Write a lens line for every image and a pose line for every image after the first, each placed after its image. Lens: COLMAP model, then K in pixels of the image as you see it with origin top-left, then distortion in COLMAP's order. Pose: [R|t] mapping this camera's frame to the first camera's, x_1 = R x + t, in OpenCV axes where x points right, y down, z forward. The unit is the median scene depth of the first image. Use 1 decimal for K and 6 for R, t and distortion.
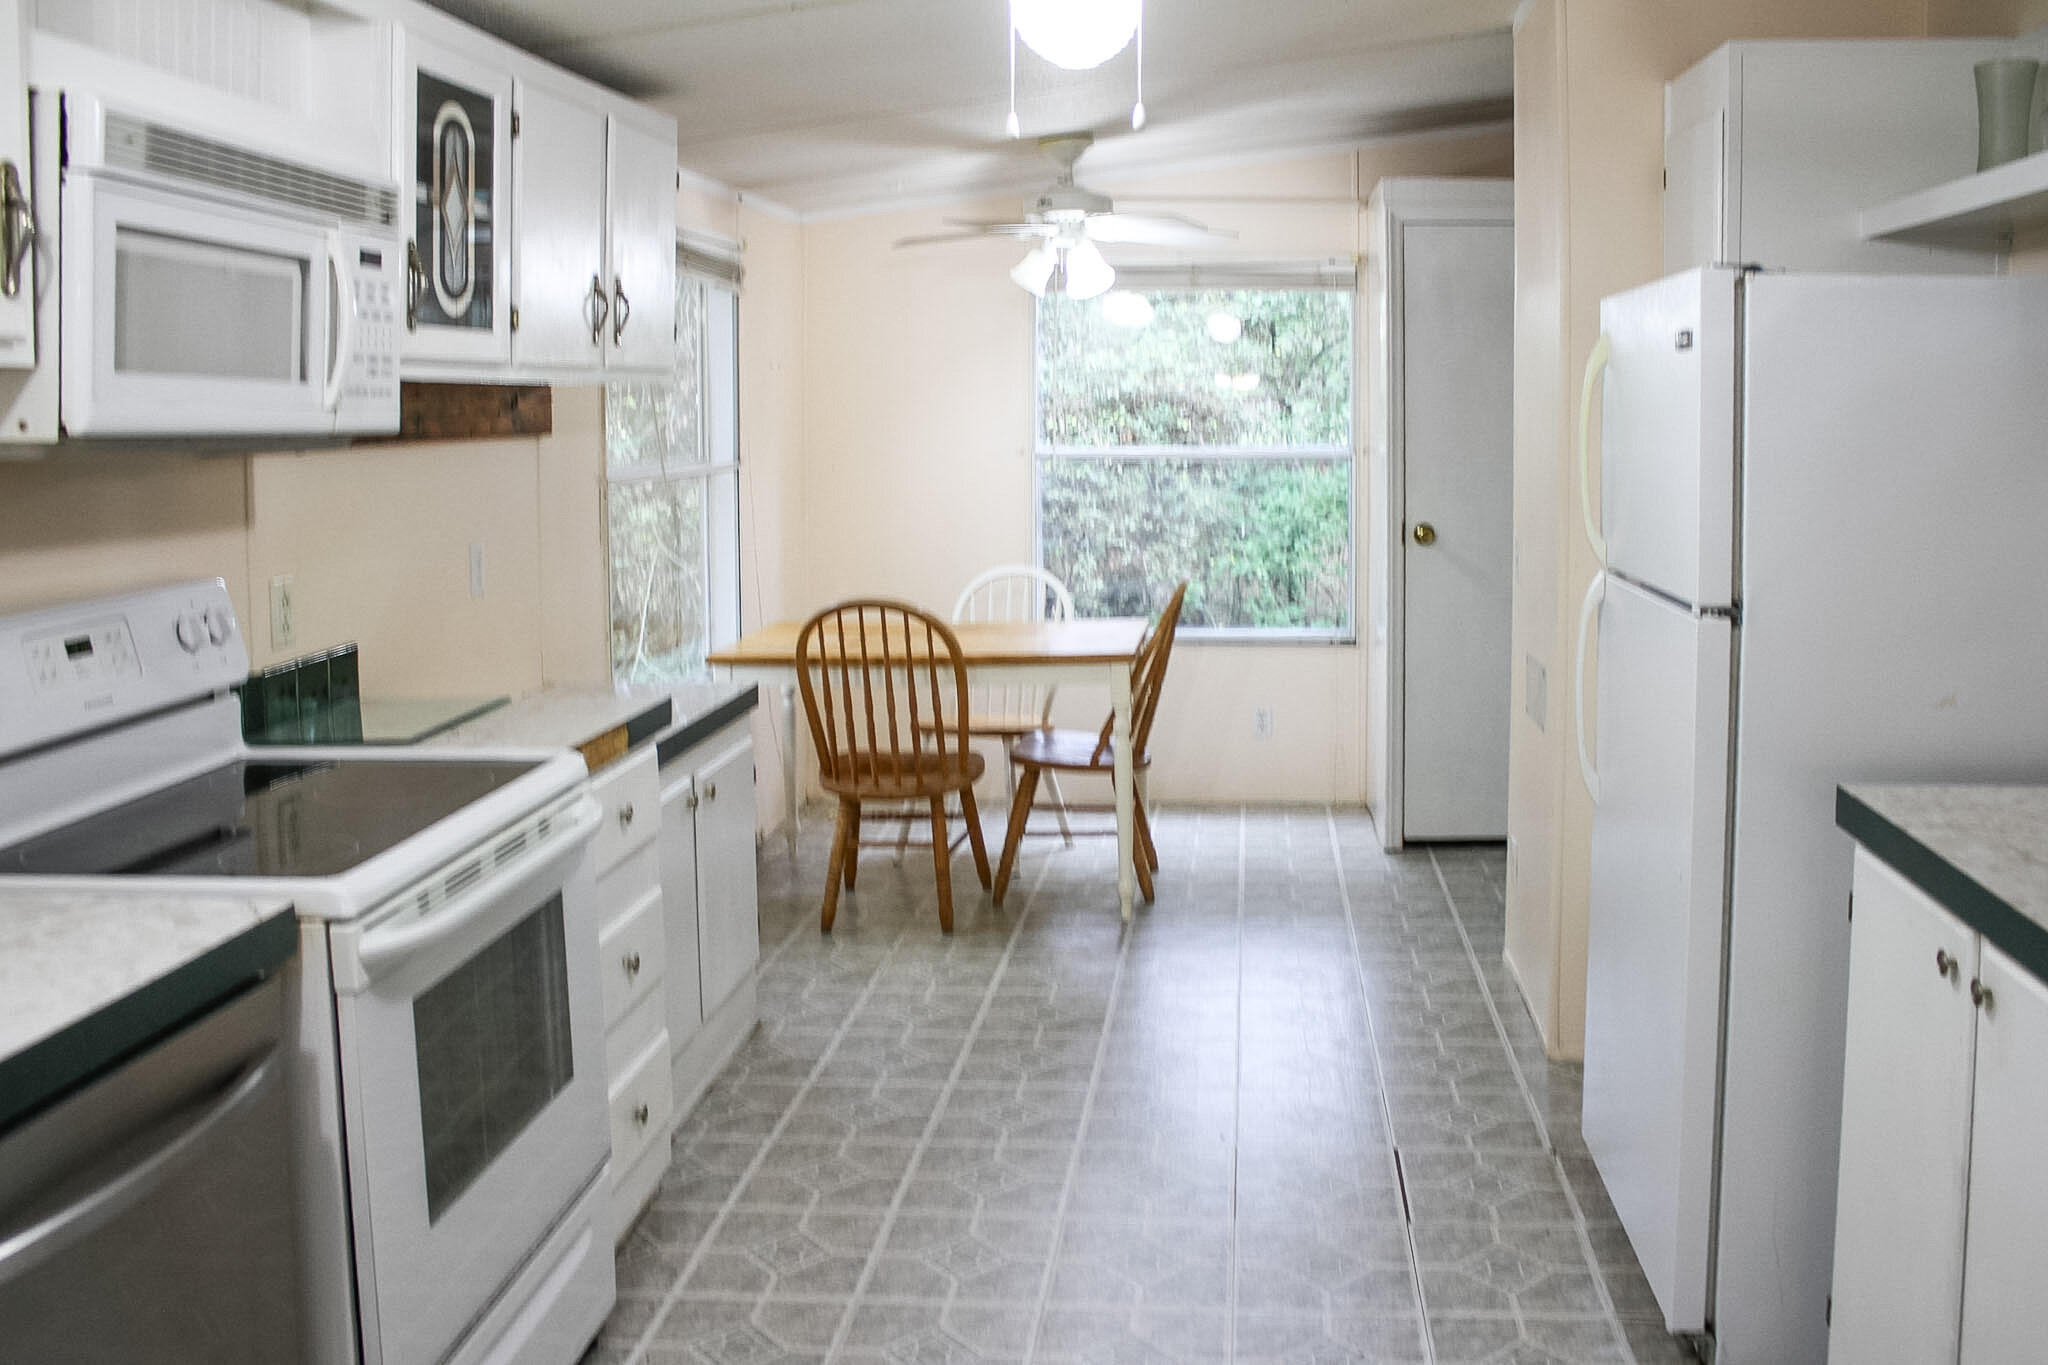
lens RADIAL K [[1742.0, 0, 1079.2], [0, 1742.0, 570.4], [0, 0, 1]] dist [-0.312211, 0.279886]
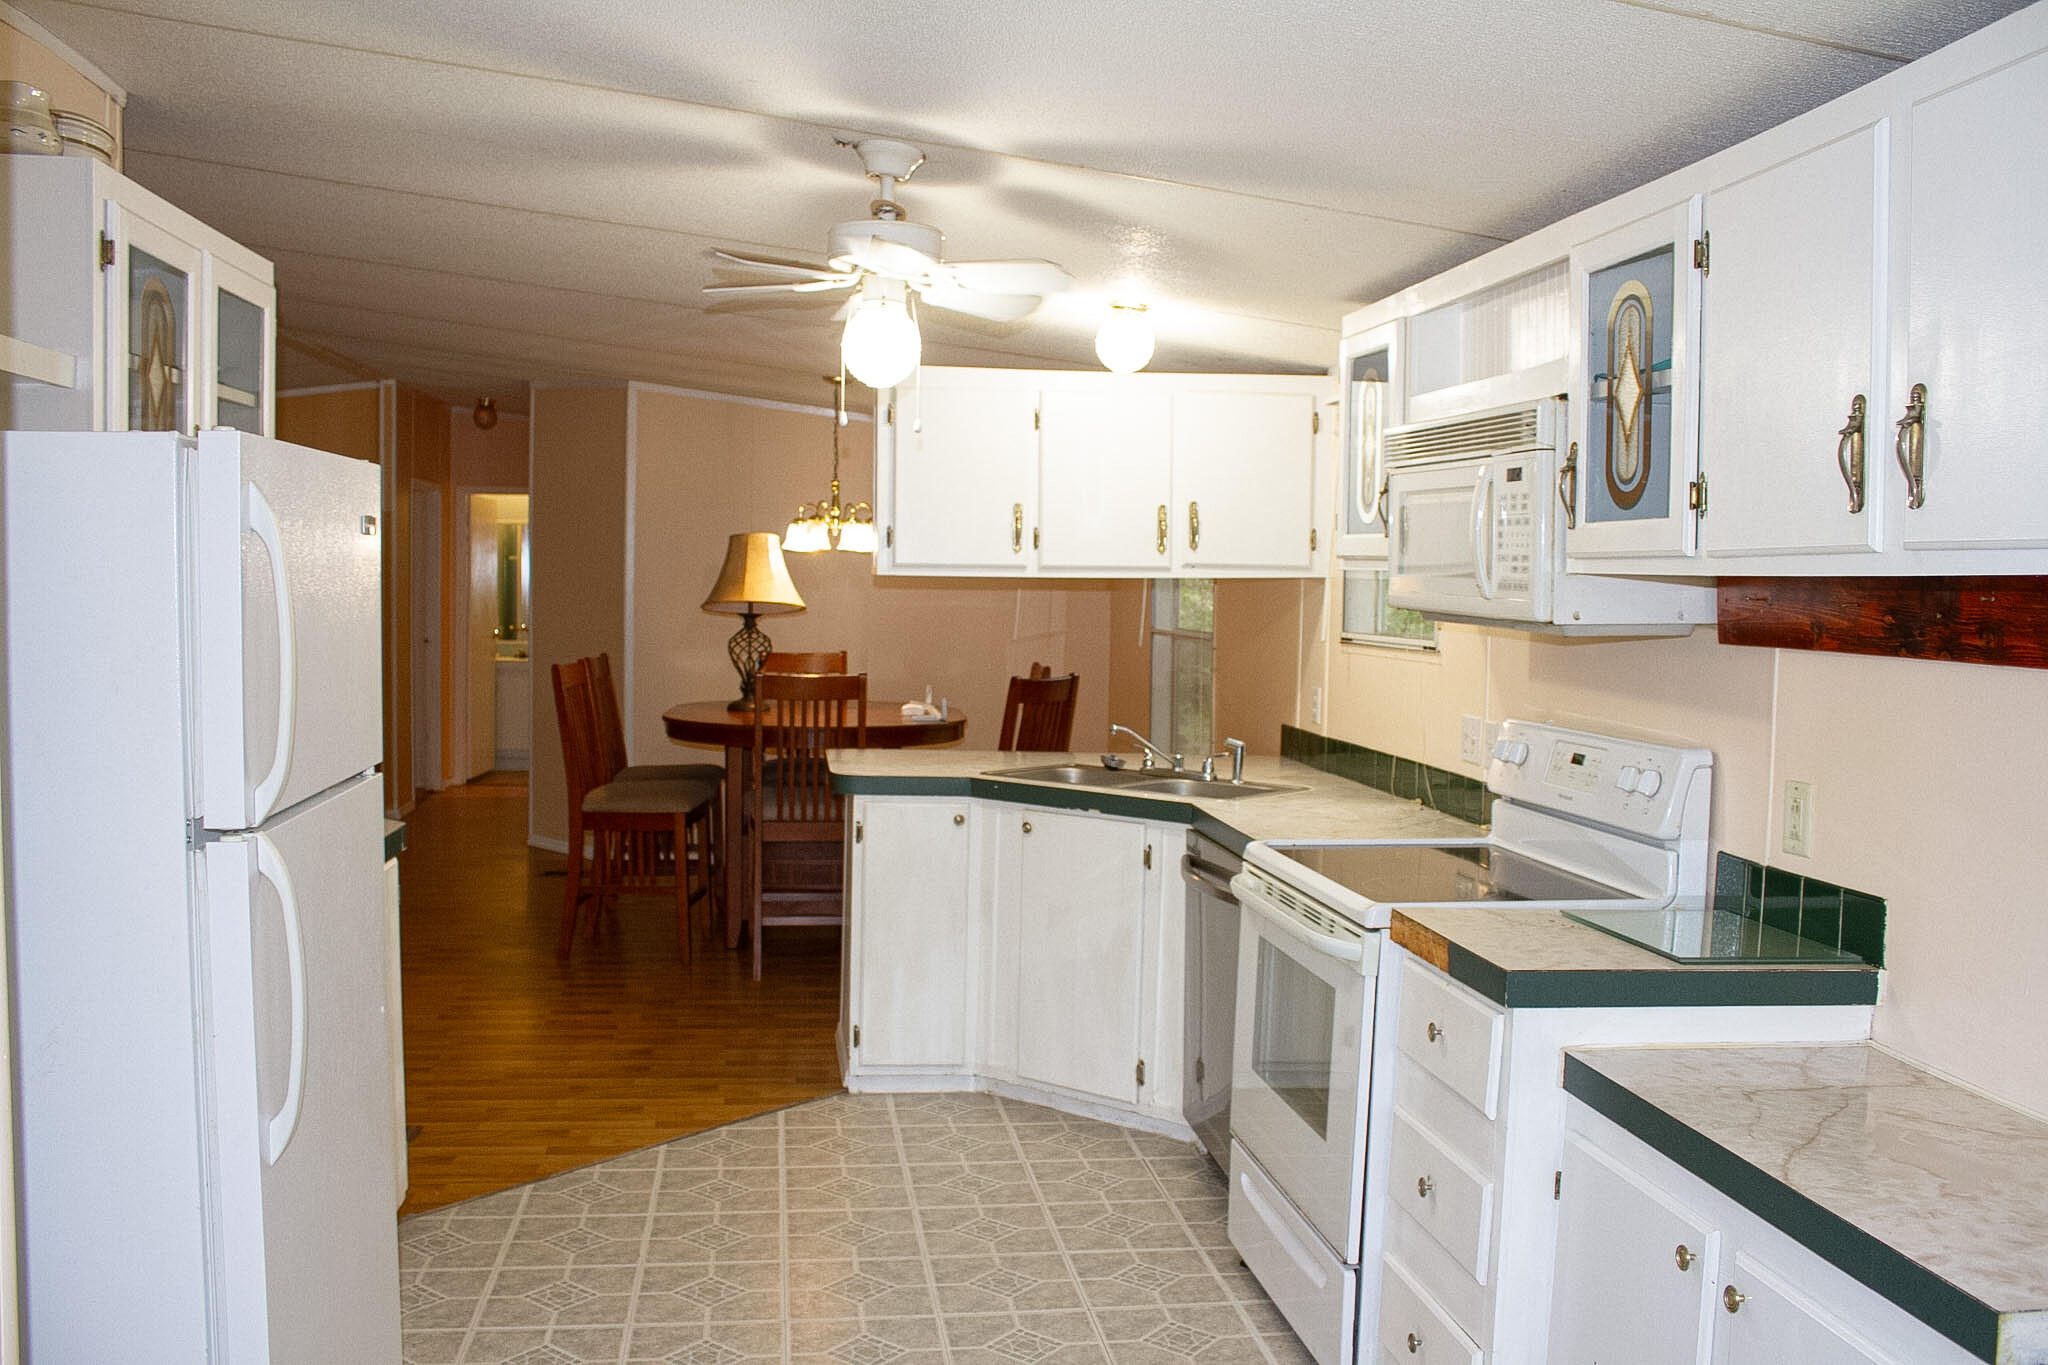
lens RADIAL K [[1716.5, 0, 1021.4], [0, 1716.5, 695.1], [0, 0, 1]] dist [-0.169087, 0.172224]
pose [[-0.973164, 0.004324, -0.230074, 0.200941], [-0.033729, 0.986344, 0.161206, -0.215108], [0.227629, 0.164640, -0.959728, 2.105856]]
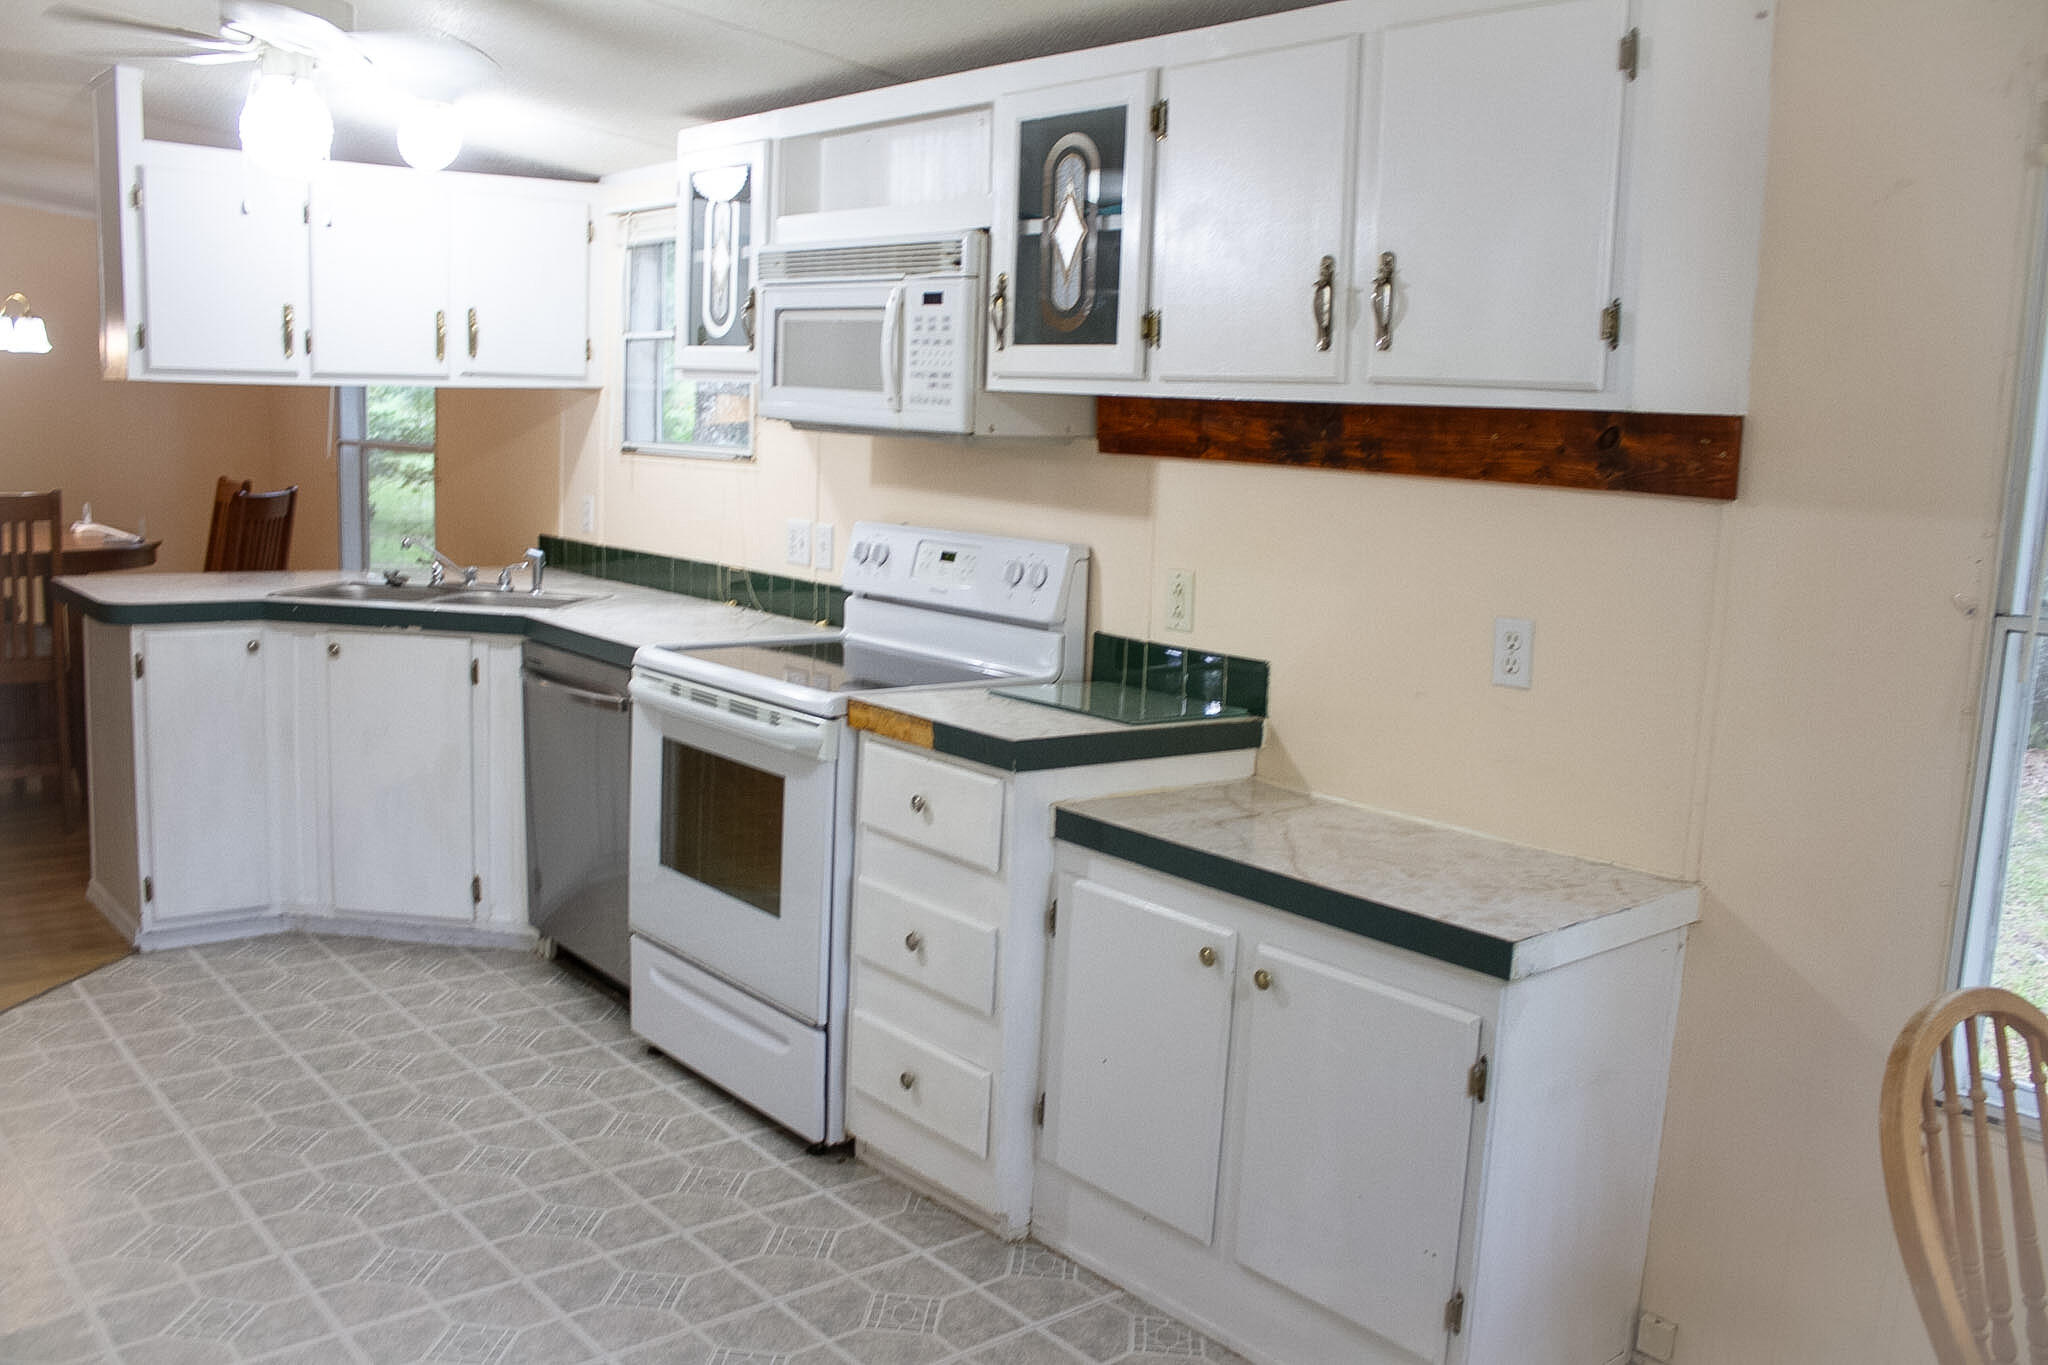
lens RADIAL K [[1716.5, 0, 1021.4], [0, 1716.5, 695.1], [0, 0, 1]] dist [-0.169087, 0.172224]
pose [[-0.702565, 0.095105, -0.705236, 0.503094], [-0.102681, 0.967110, 0.232712, -0.204452], [0.704173, 0.235909, -0.669692, 2.015113]]
